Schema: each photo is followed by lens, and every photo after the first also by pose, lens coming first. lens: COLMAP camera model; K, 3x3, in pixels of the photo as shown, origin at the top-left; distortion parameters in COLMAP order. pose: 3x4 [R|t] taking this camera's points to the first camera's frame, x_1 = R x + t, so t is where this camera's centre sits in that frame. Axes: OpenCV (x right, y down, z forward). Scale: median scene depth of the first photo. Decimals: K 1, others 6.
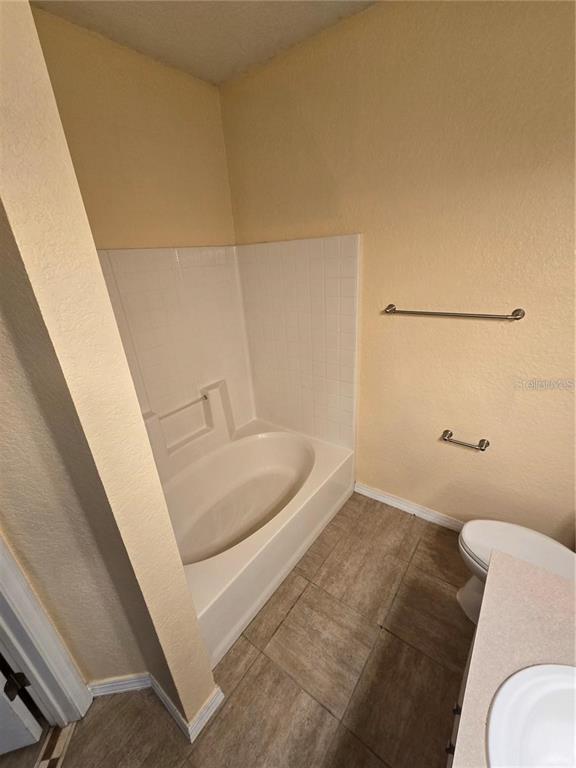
lens RADIAL K [[314.9, 0, 290.6], [0, 314.9, 387.1], [0, 0, 1]] dist [-0.010648, 0.004327]
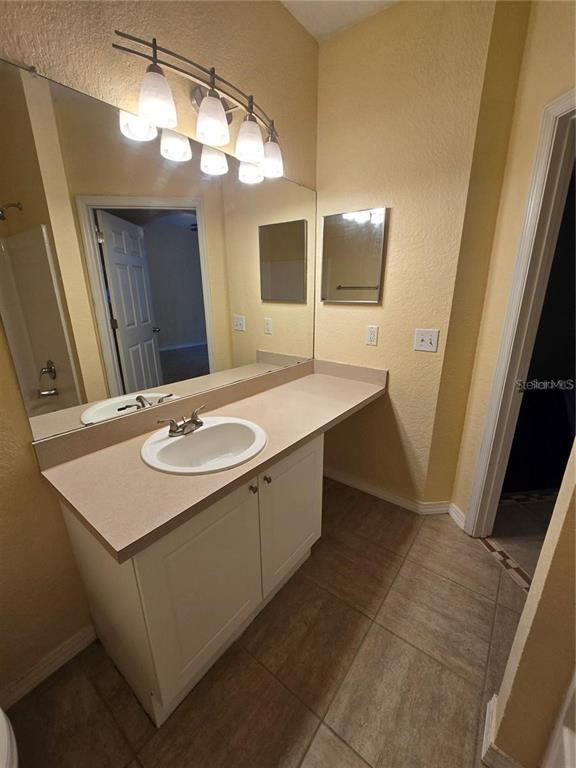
lens RADIAL K [[314.9, 0, 290.6], [0, 314.9, 387.1], [0, 0, 1]] dist [-0.010648, 0.004327]
pose [[-0.997664, 0.058677, 0.034966, 0.139468], [0.067490, 0.767944, 0.636951, -0.148550], [0.010522, 0.637824, -0.770110, 0.925441]]
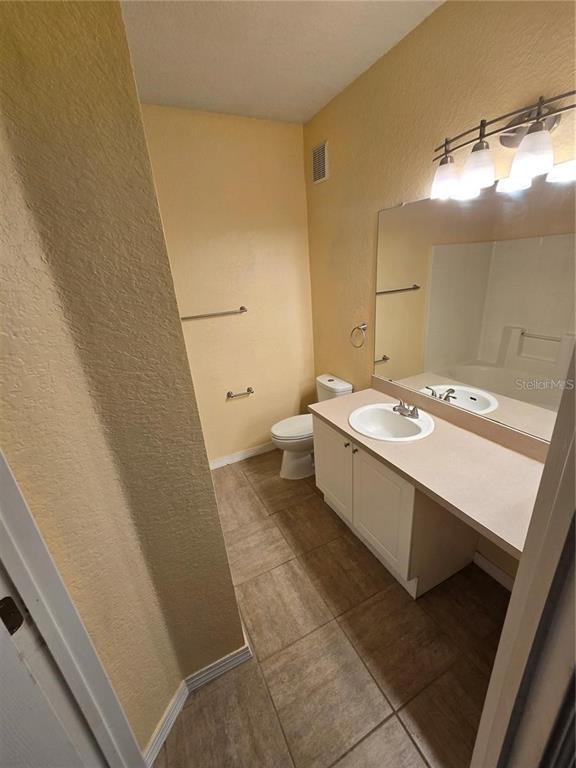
lens RADIAL K [[314.9, 0, 290.6], [0, 314.9, 387.1], [0, 0, 1]] dist [-0.010648, 0.004327]
pose [[0.449919, -0.289786, 0.844747, -0.812121], [0.382441, 0.917291, 0.110981, 0.082721], [-0.807039, 0.273133, 0.523532, -0.033487]]
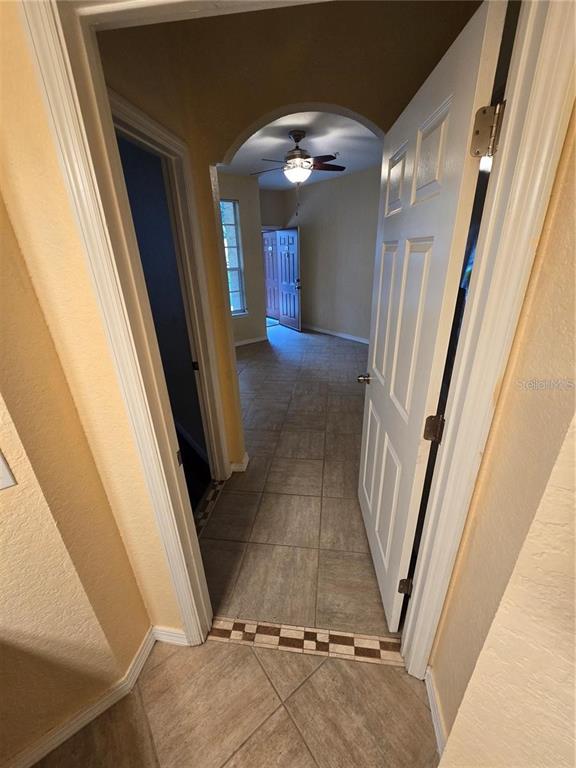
lens RADIAL K [[314.9, 0, 290.6], [0, 314.9, 387.1], [0, 0, 1]] dist [-0.010648, 0.004327]
pose [[-0.269520, 0.441665, -0.855740, -0.110372], [-0.330180, 0.792376, 0.512954, -0.028281], [0.904622, 0.420799, -0.067733, 0.323928]]
